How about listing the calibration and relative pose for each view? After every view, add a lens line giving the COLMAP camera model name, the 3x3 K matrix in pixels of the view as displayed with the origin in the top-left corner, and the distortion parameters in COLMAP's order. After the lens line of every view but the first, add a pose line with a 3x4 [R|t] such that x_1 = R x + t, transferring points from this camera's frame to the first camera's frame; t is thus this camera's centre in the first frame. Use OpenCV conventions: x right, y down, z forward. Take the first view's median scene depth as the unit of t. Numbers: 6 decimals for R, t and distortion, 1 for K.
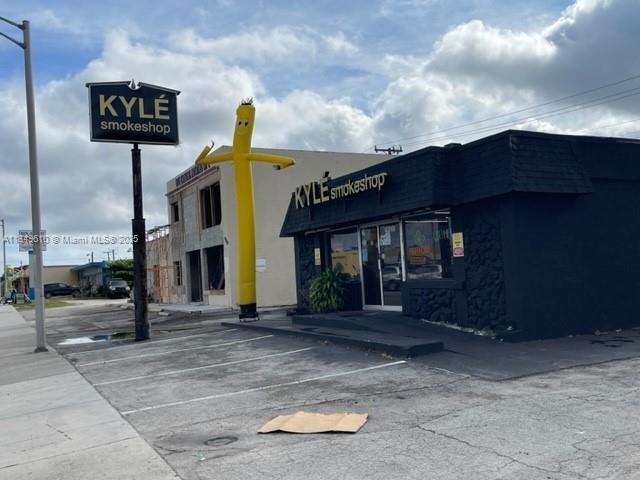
lens RADIAL K [[593.2, 0, 320.0], [0, 593.2, 240.0], [0, 0, 1]] dist [0.035322, -0.001907]
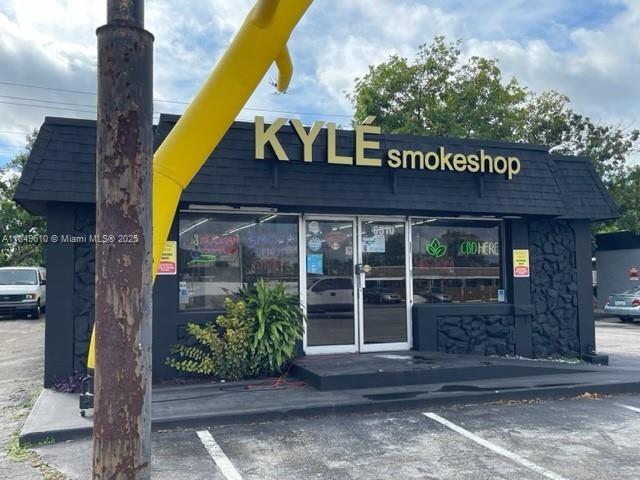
lens RADIAL K [[594.4, 0, 301.7], [0, 594.4, 242.8], [0, 0, 1]] dist [0.017423, -0.003033]
pose [[0.164787, 0.122650, 0.978674, -0.617822], [-0.053553, 0.991887, -0.115288, 0.087551], [-0.984874, -0.033413, 0.170018, 1.068063]]
